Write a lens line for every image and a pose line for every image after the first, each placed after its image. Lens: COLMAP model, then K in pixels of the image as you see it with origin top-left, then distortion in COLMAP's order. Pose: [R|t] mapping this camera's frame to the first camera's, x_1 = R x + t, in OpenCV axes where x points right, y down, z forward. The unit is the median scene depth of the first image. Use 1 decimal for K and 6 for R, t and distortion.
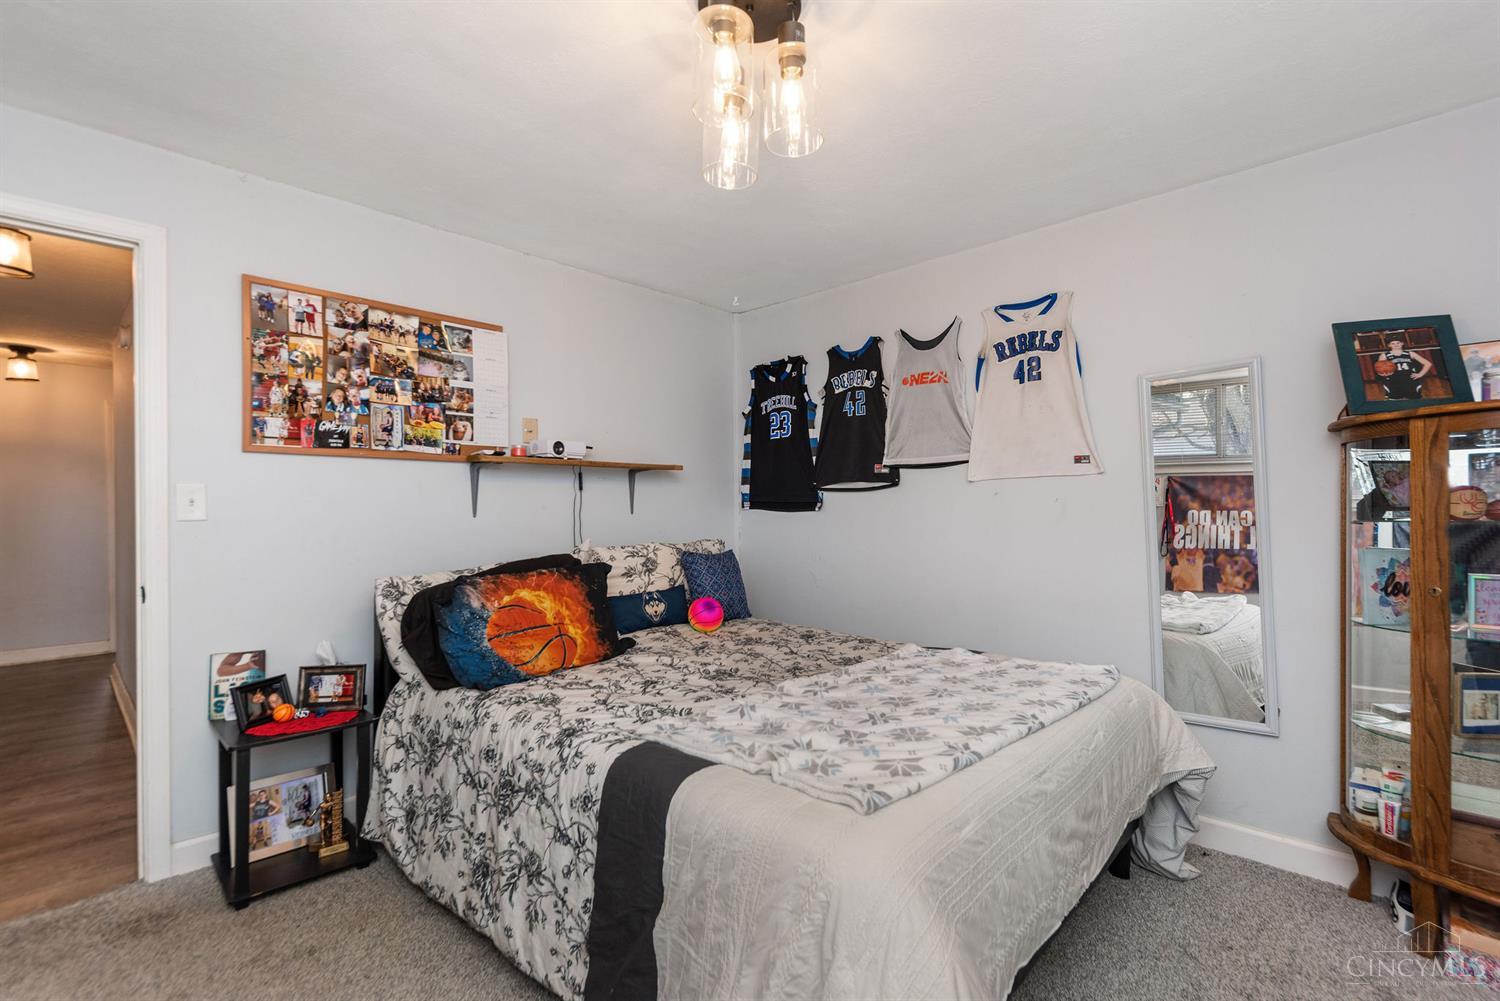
lens RADIAL K [[677.3, 0, 752.0], [0, 677.3, 520.8], [0, 0, 1]] dist [0.018855, -0.000086]
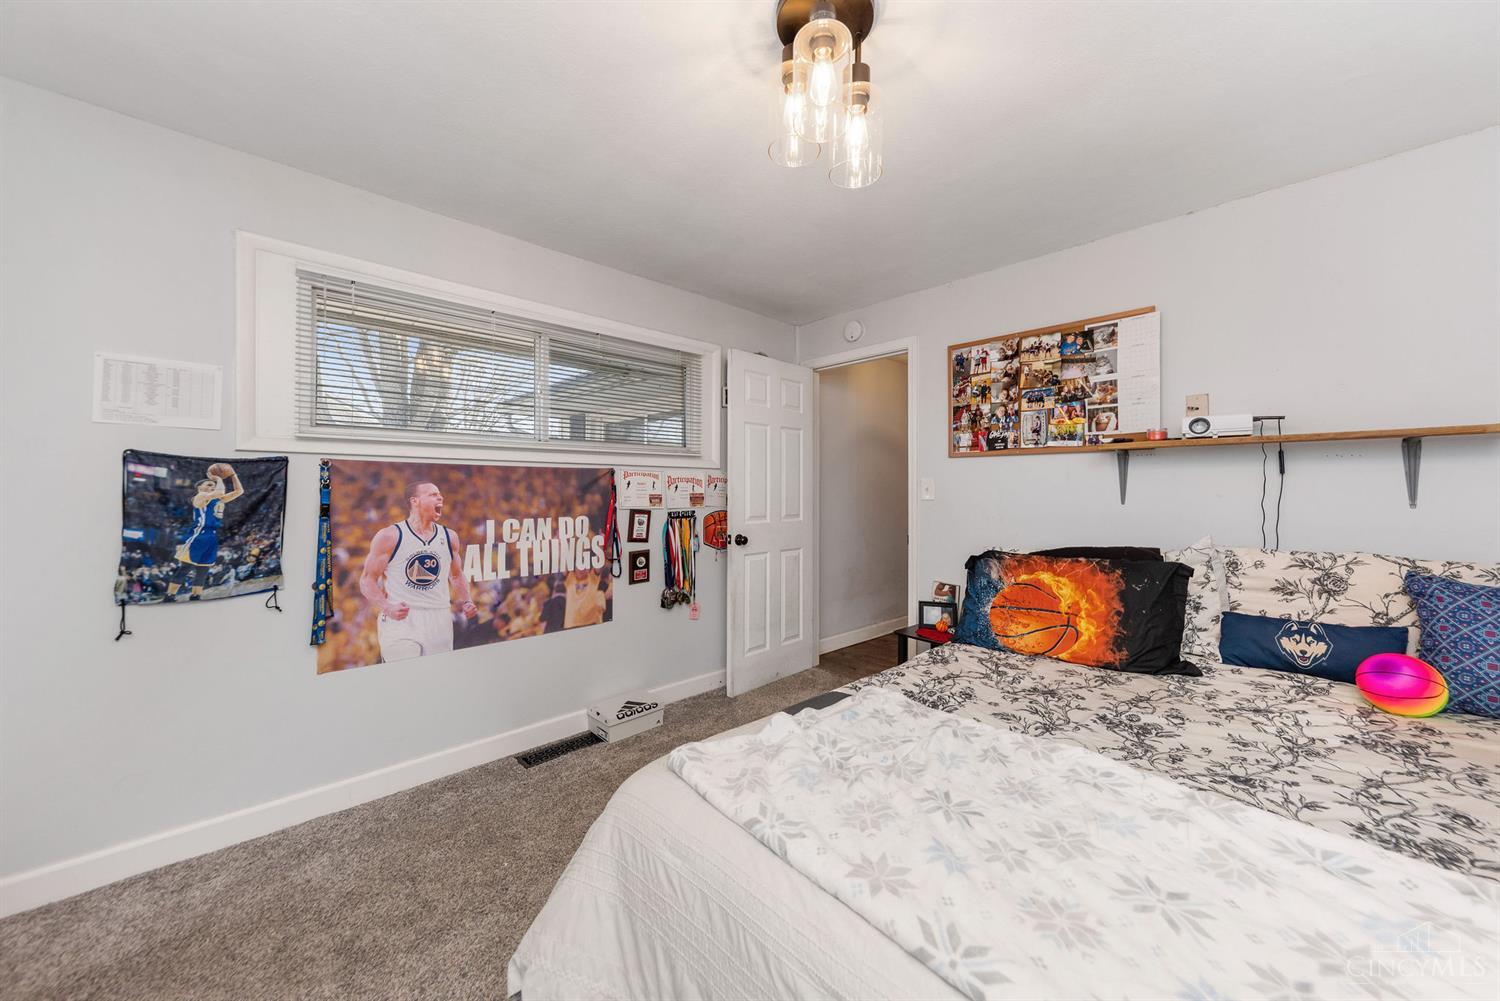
lens RADIAL K [[543.4, 0, 750.0], [0, 543.4, 500.5], [0, 0, 1]] dist [-0.000568, -0.000008]
pose [[-0.050395, 0.020313, -0.998523, 0.467071], [-0.028532, 0.999356, 0.021770, -0.013830], [0.998322, 0.029587, -0.049783, 0.520326]]
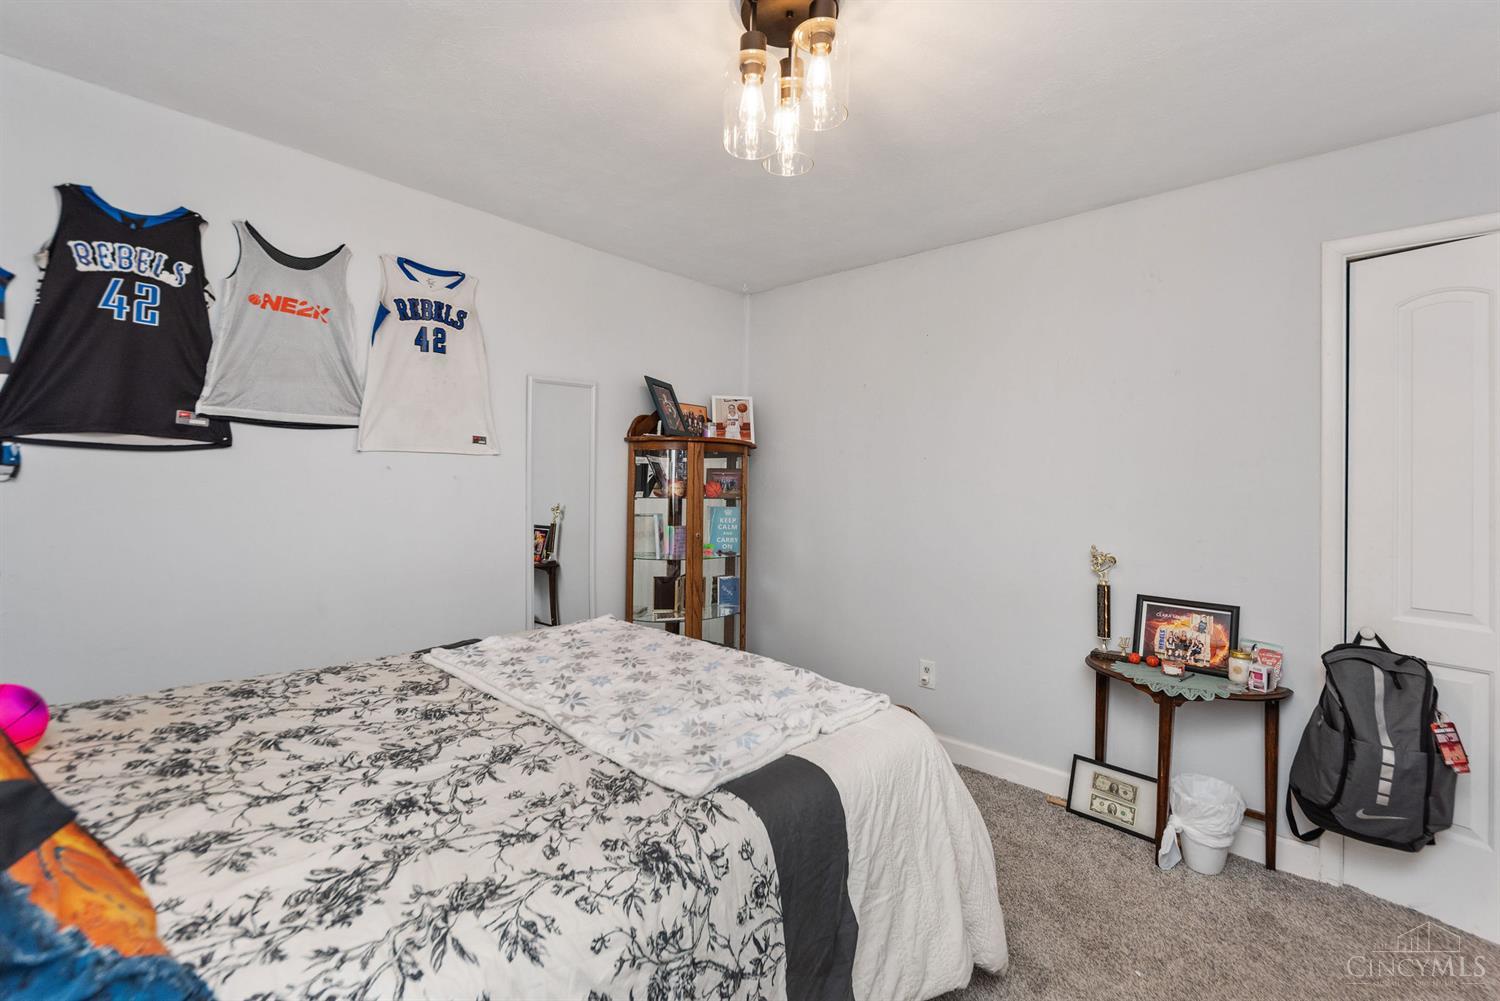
lens RADIAL K [[683.8, 0, 749.5], [0, 683.8, 480.9], [0, 0, 1]] dist [0.000346, -0.000007]
pose [[-0.029849, 0.016636, 0.999416, -0.572692], [-0.002419, 0.999857, -0.016715, -0.010218], [-0.999551, -0.002917, -0.029805, 0.600509]]
